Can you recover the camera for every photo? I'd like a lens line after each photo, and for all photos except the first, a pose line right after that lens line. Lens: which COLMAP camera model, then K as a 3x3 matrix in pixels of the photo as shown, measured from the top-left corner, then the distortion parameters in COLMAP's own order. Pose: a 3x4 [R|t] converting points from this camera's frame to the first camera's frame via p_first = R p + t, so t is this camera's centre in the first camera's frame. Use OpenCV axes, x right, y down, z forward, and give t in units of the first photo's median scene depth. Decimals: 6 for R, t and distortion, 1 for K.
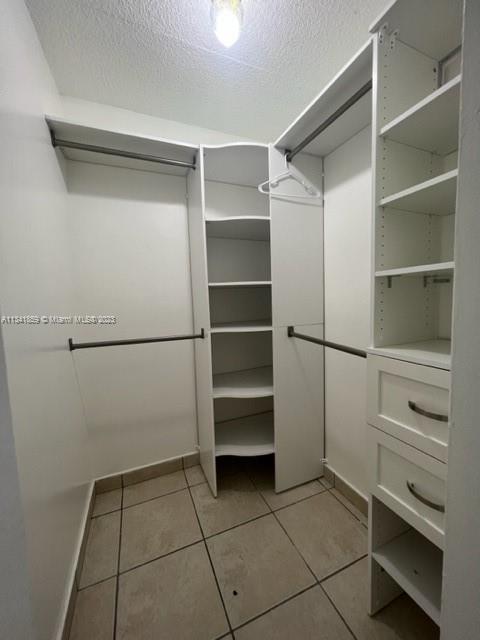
lens RADIAL K [[256.1, 0, 240.5], [0, 256.1, 319.9], [0, 0, 1]] dist [-0.004053, -0.000251]
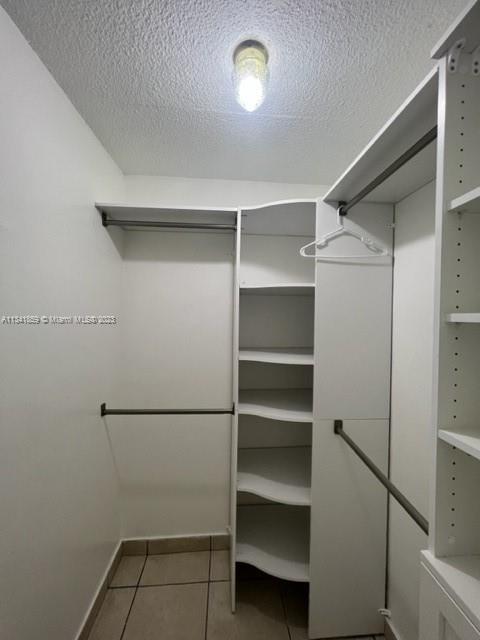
lens RADIAL K [[256.1, 0, 240.3], [0, 256.1, 319.1], [0, 0, 1]] dist [-0.004053, -0.000251]
pose [[0.943913, 0.047358, -0.326780, 0.162515], [-0.070683, 0.995700, -0.059871, -0.223319], [0.322540, 0.079611, 0.943202, 0.160311]]
